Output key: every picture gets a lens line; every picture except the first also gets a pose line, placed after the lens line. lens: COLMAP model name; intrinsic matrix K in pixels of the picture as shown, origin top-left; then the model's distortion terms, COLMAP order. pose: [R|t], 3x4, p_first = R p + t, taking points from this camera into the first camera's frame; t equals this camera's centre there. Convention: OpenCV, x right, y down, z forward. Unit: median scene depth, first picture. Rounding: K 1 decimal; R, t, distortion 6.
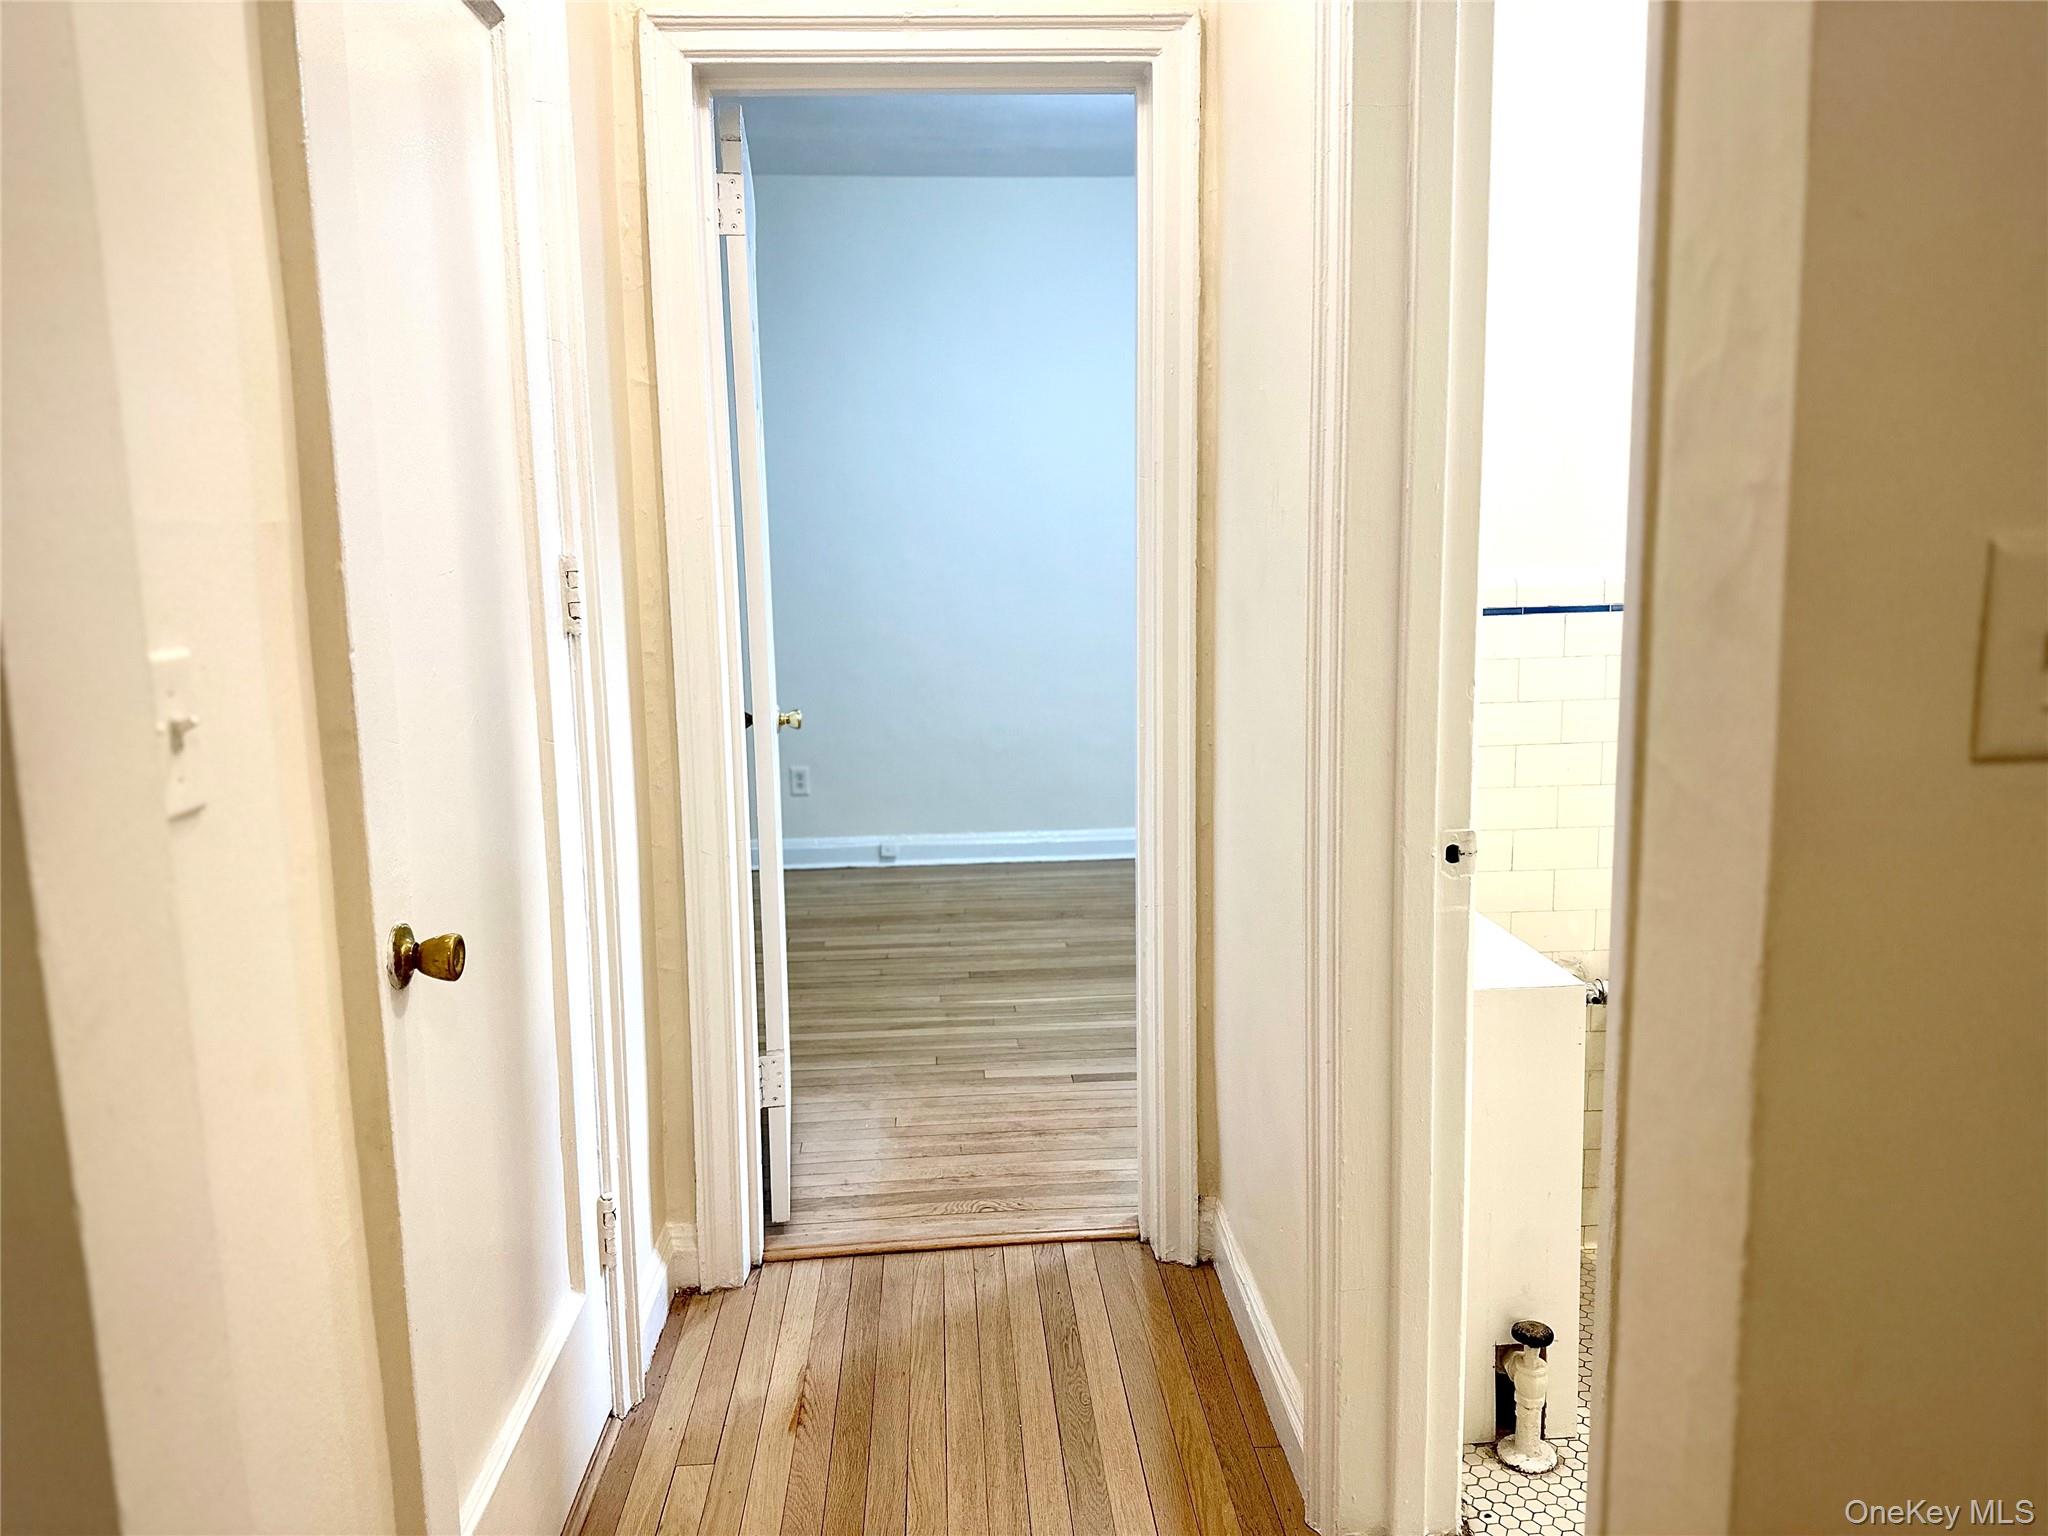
lens RADIAL K [[1419.0, 0, 1013.0], [0, 1419.0, 779.8], [0, 0, 1]] dist [0.096145, -0.136264]
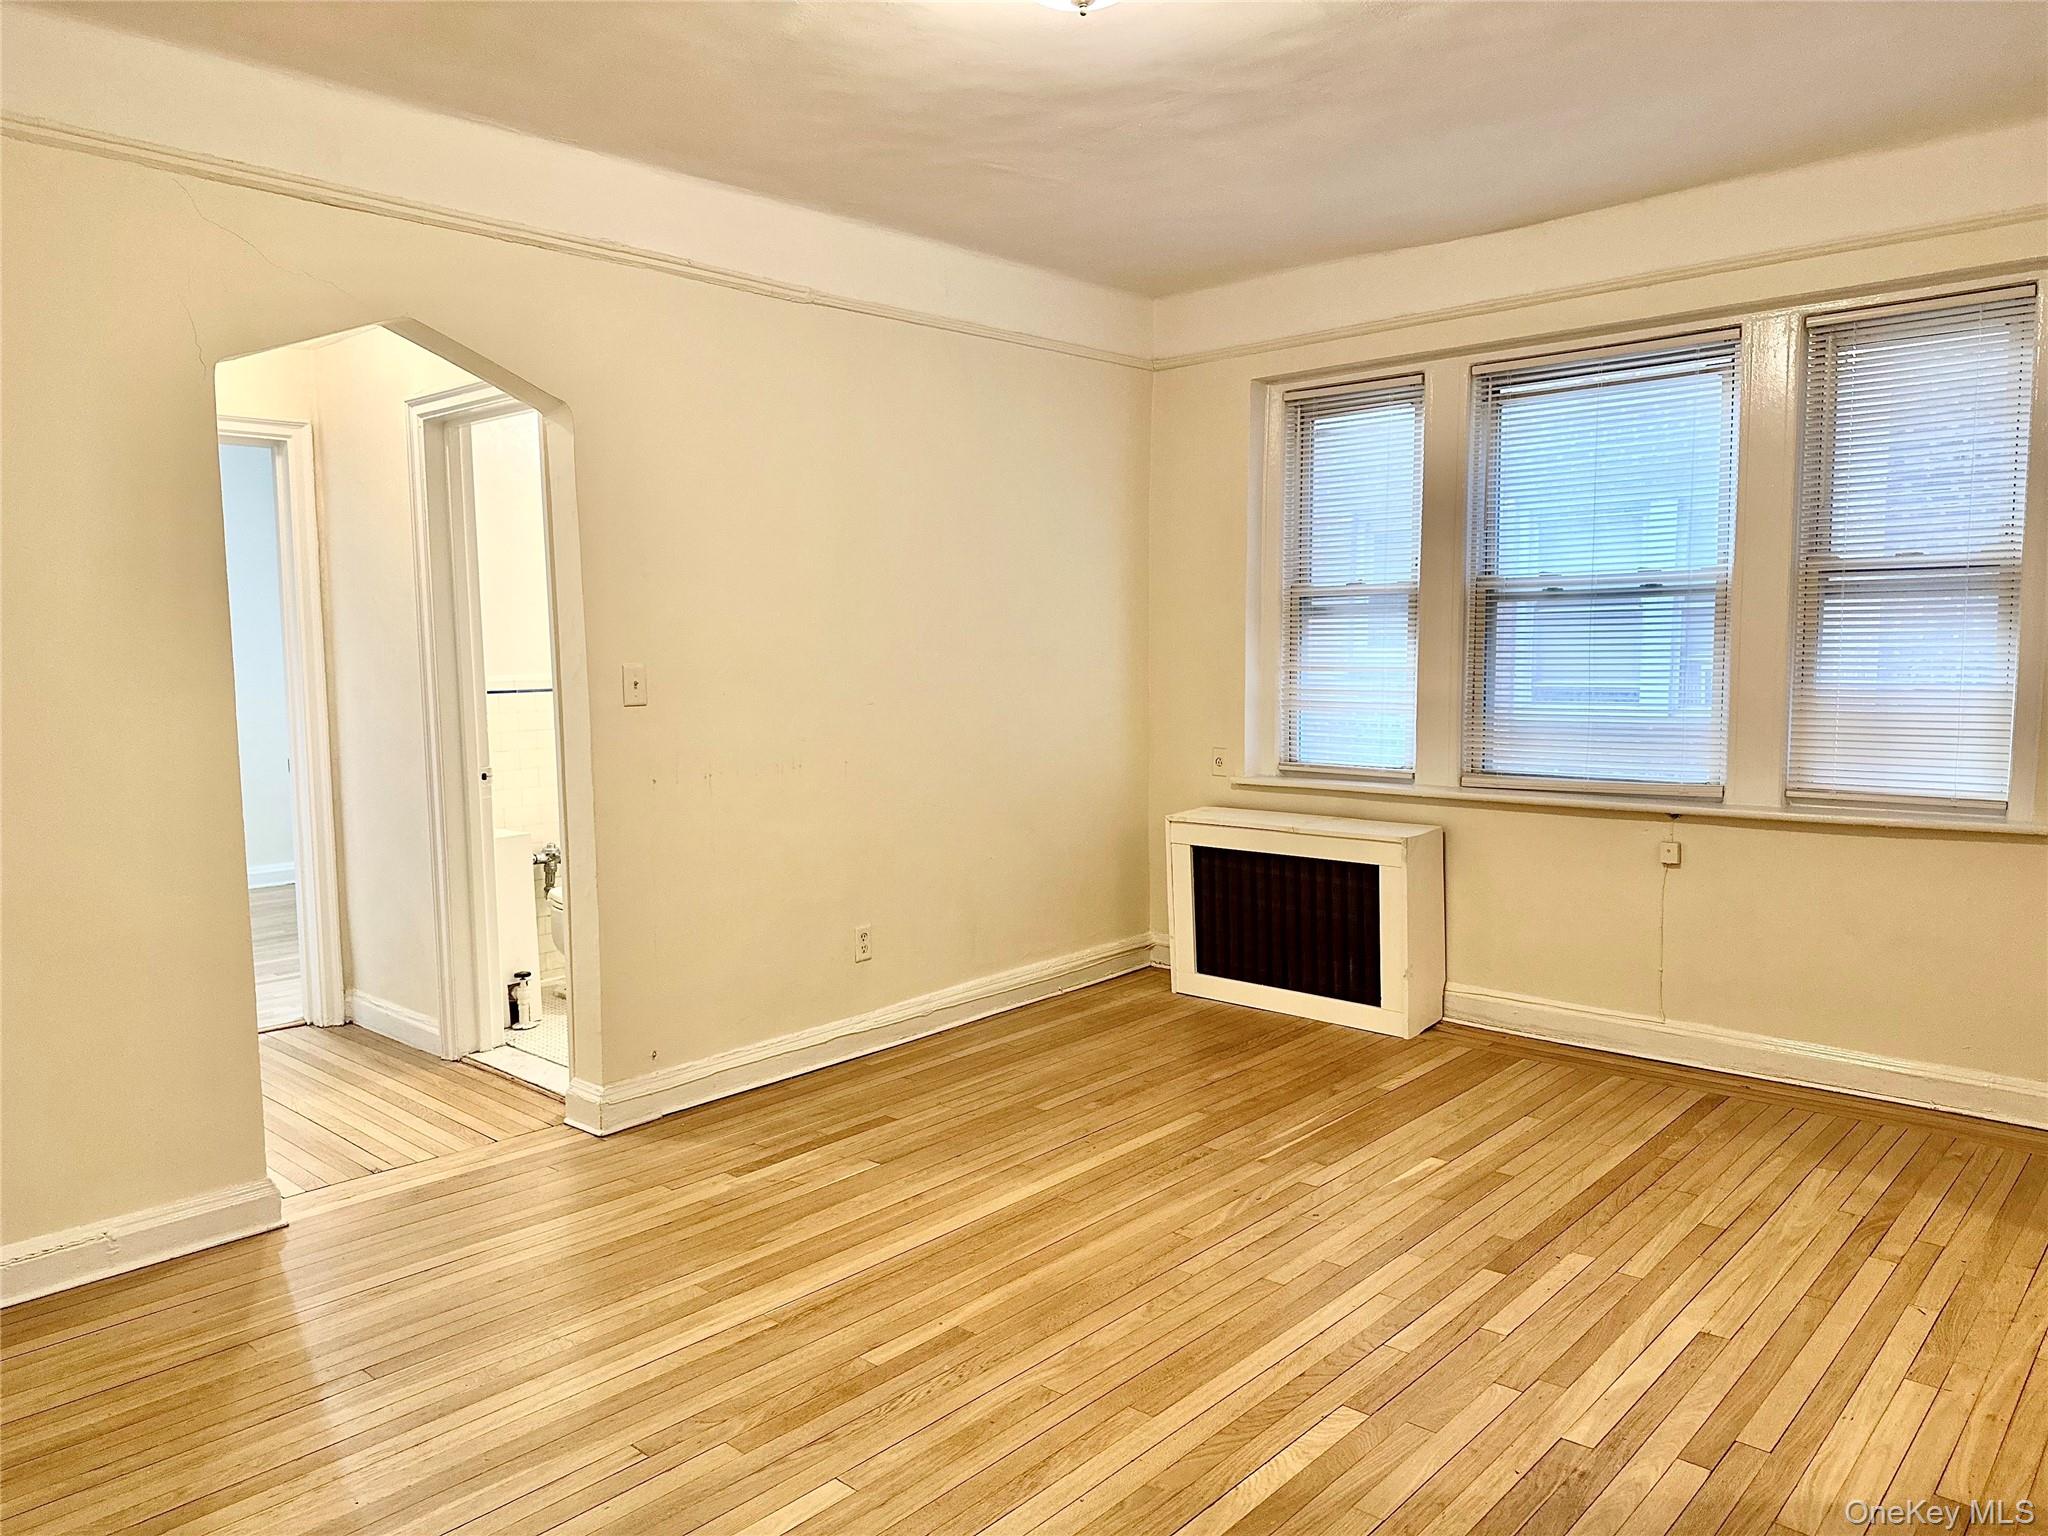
lens RADIAL K [[1419.0, 0, 1013.0], [0, 1419.0, 779.8], [0, 0, 1]] dist [0.096145, -0.136264]
pose [[0.714064, -0.056278, 0.697815, -0.651790], [0.105362, 0.994050, -0.027646, 0.174860], [-0.692107, 0.093264, 0.715745, -1.221486]]
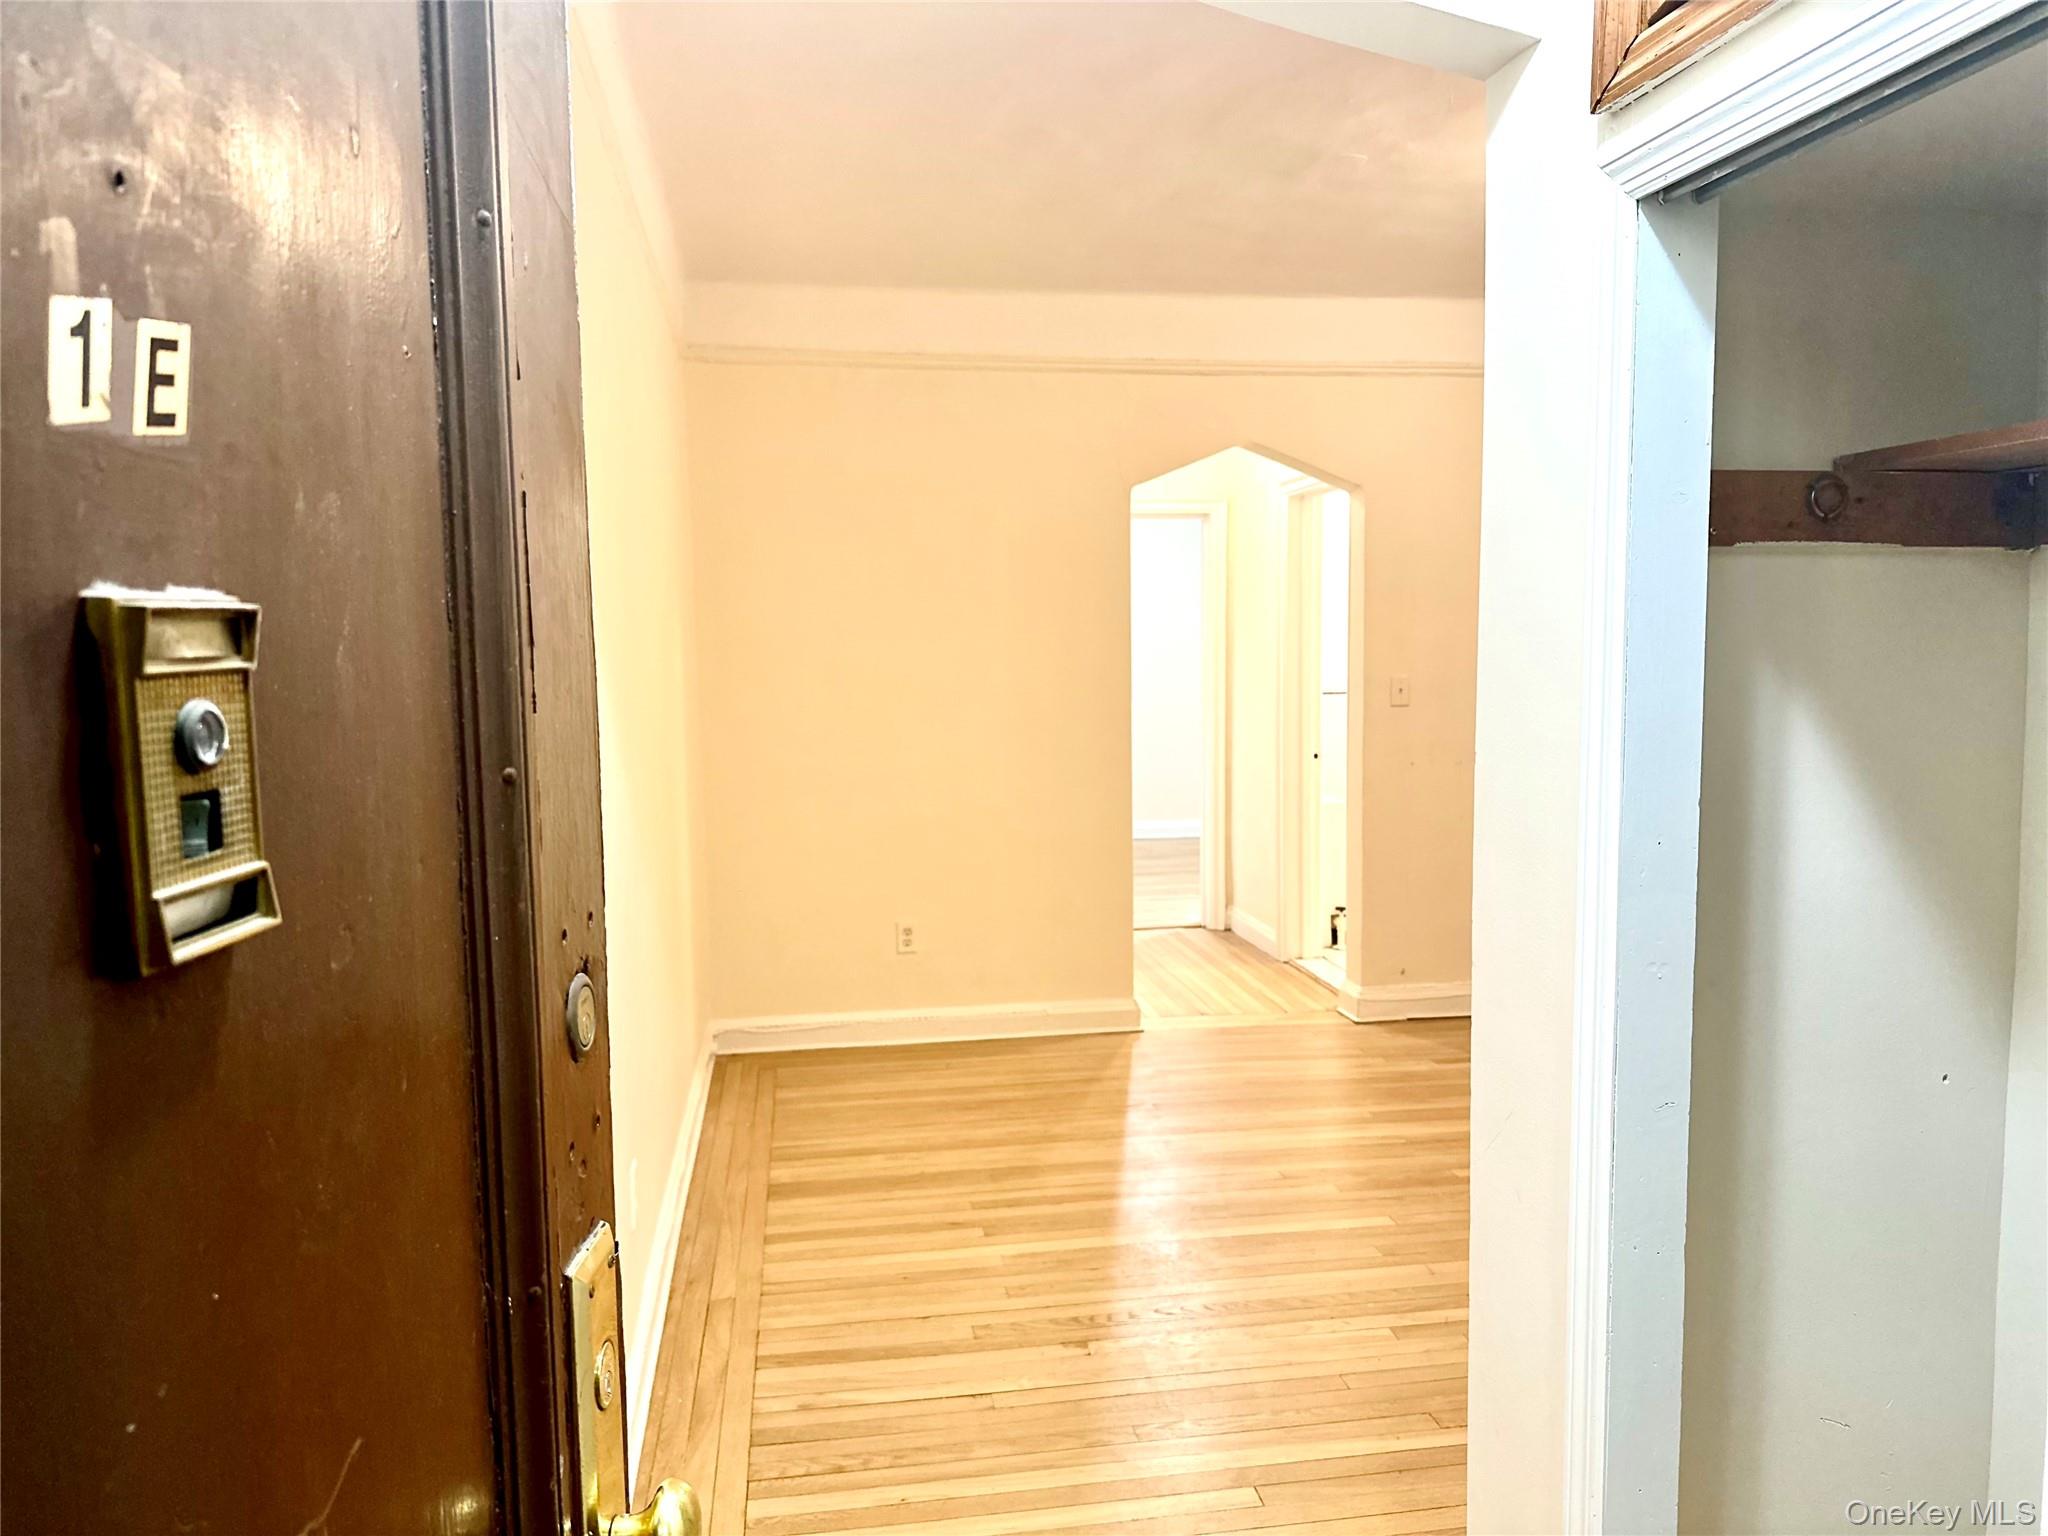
lens RADIAL K [[1419.0, 0, 1013.0], [0, 1419.0, 779.8], [0, 0, 1]] dist [0.096145, -0.136264]
pose [[0.994496, -0.003615, 0.104711, -0.627136], [0.010161, 0.998021, -0.062055, 0.243559], [-0.104280, 0.062778, 0.992565, -1.878439]]
